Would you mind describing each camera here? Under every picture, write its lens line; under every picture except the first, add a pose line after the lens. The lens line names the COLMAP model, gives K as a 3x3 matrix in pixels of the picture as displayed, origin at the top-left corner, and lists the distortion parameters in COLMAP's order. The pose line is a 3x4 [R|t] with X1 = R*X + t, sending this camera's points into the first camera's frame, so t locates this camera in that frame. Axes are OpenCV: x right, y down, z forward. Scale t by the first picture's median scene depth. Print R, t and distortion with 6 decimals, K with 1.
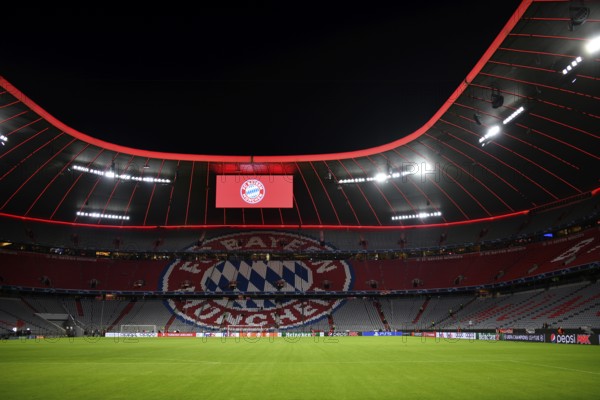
lens RADIAL K [[478.2, 0, 303.7], [0, 478.2, 199.7], [0, 0, 1]] dist [-0.023938, 0.002723]
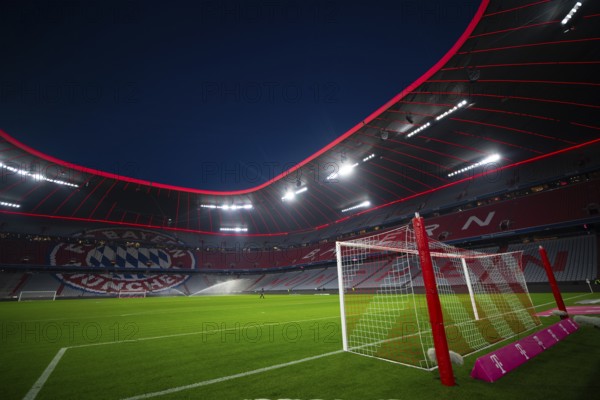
lens RADIAL K [[259.1, 0, 300.1], [0, 259.1, 197.5], [0, 0, 1]] dist [-0.003938, -0.000076]
pose [[0.822412, 0.176573, 0.540796, -0.140461], [-0.130716, 0.983830, -0.122440, 0.001283], [-0.553671, 0.030005, 0.832195, 0.000093]]
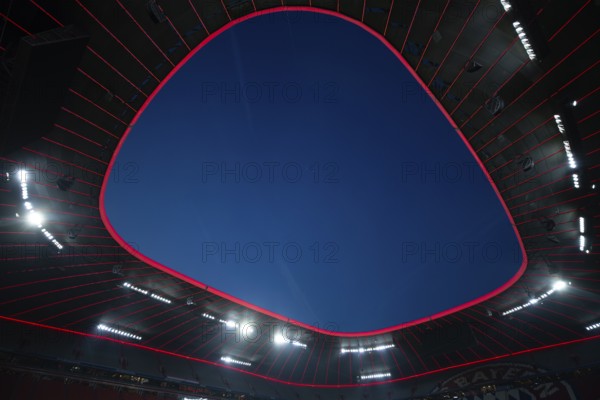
lens RADIAL K [[263.9, 0, 302.8], [0, 263.9, 196.8], [0, 0, 1]] dist [-0.007206, 0.000385]
pose [[0.701217, -0.522351, -0.485225, 0.200350], [0.203207, 0.798792, -0.566249, 0.001890], [0.683375, 0.298462, 0.666273, 0.016453]]
